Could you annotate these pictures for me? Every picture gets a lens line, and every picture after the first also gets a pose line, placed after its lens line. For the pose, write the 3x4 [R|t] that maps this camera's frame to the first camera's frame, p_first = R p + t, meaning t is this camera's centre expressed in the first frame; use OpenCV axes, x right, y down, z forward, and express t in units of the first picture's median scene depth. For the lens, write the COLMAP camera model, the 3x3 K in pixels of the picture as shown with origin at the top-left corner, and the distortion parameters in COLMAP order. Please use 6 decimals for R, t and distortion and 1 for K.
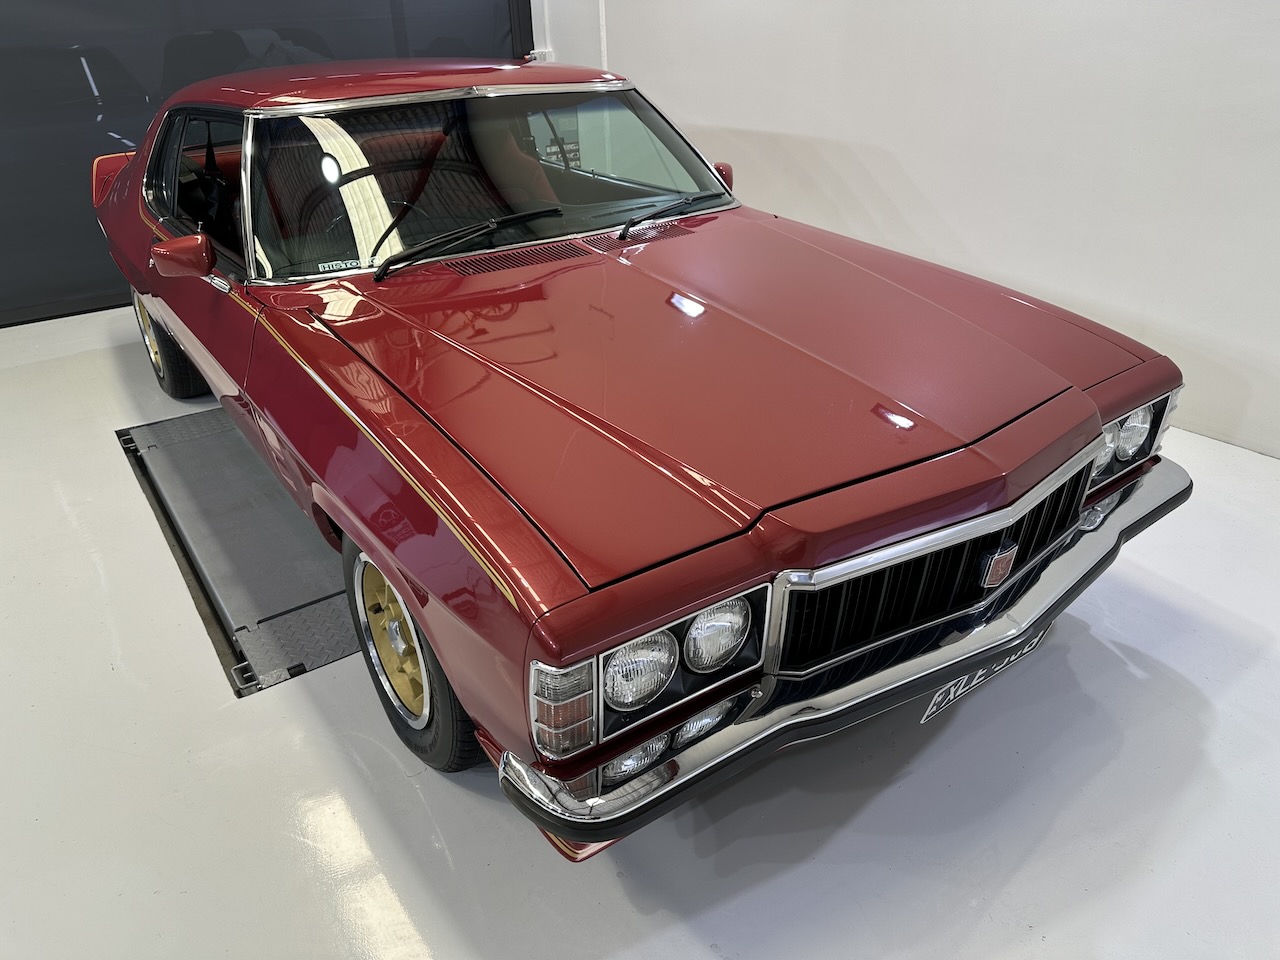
lens RADIAL K [[932.4, 0, 640.0], [0, 932.4, 480.0], [0, 0, 1]] dist [0.001642, -0.002539]
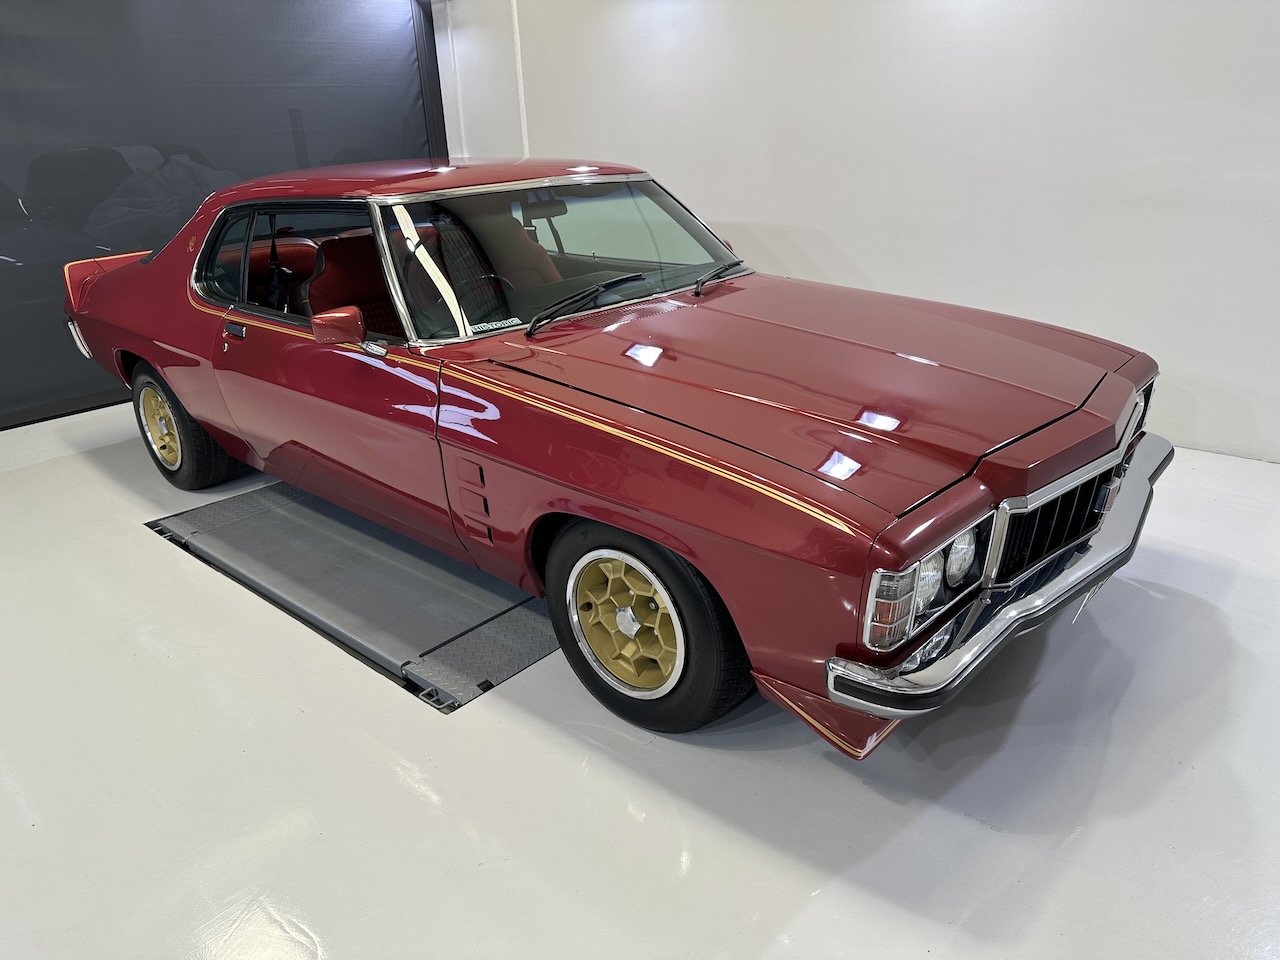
lens RADIAL K [[920.5, 0, 640.0], [0, 920.5, 480.0], [0, 0, 1]] dist [0.107060, -0.172254]
pose [[0.975087, -0.089138, 0.203125, -0.439242], [0.110129, 0.989417, -0.094480, 0.097528], [-0.192554, 0.114496, 0.974584, -0.146892]]
